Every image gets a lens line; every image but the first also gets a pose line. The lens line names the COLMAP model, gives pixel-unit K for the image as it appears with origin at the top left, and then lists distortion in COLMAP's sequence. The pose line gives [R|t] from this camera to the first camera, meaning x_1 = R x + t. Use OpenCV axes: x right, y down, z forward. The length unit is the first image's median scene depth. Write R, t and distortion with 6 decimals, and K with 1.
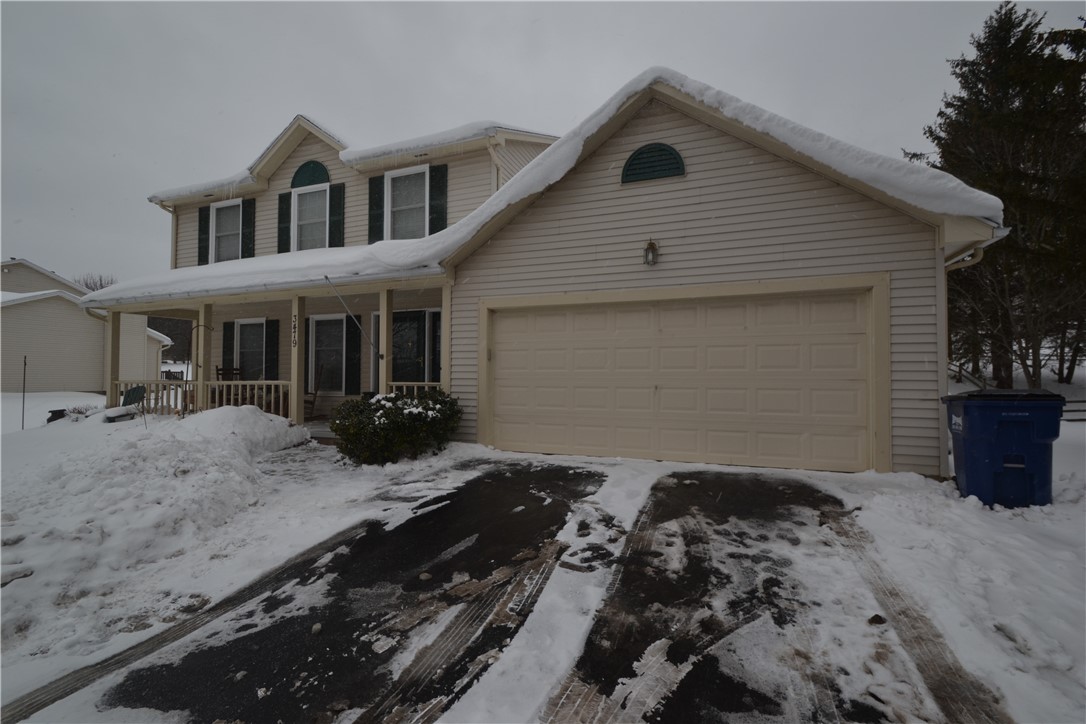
lens RADIAL K [[483.0, 0, 547.5], [0, 483.0, 364.9], [0, 0, 1]] dist [0.019688, -0.018348]
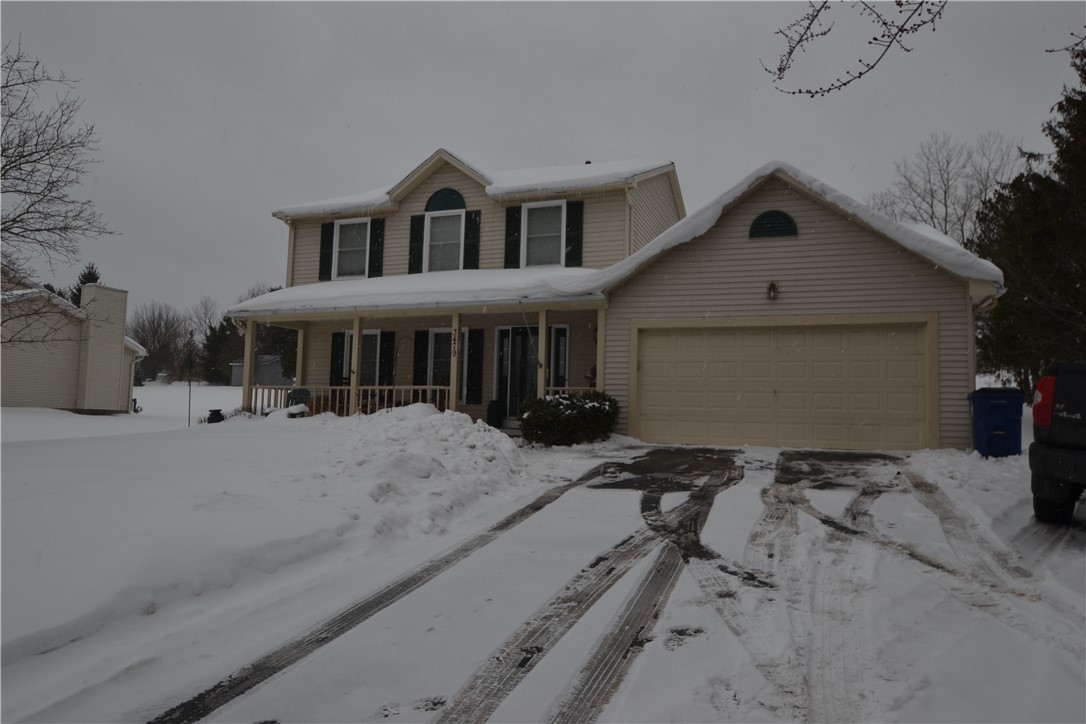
lens RADIAL K [[757.7, 0, 543.0], [0, 757.7, 362.0], [0, 0, 1]] dist [-0.036017, 0.003579]
pose [[0.999636, 0.022984, 0.014137, -0.378874], [-0.022143, 0.998127, -0.057026, 0.083634], [-0.015421, 0.056693, 0.998273, -0.905972]]
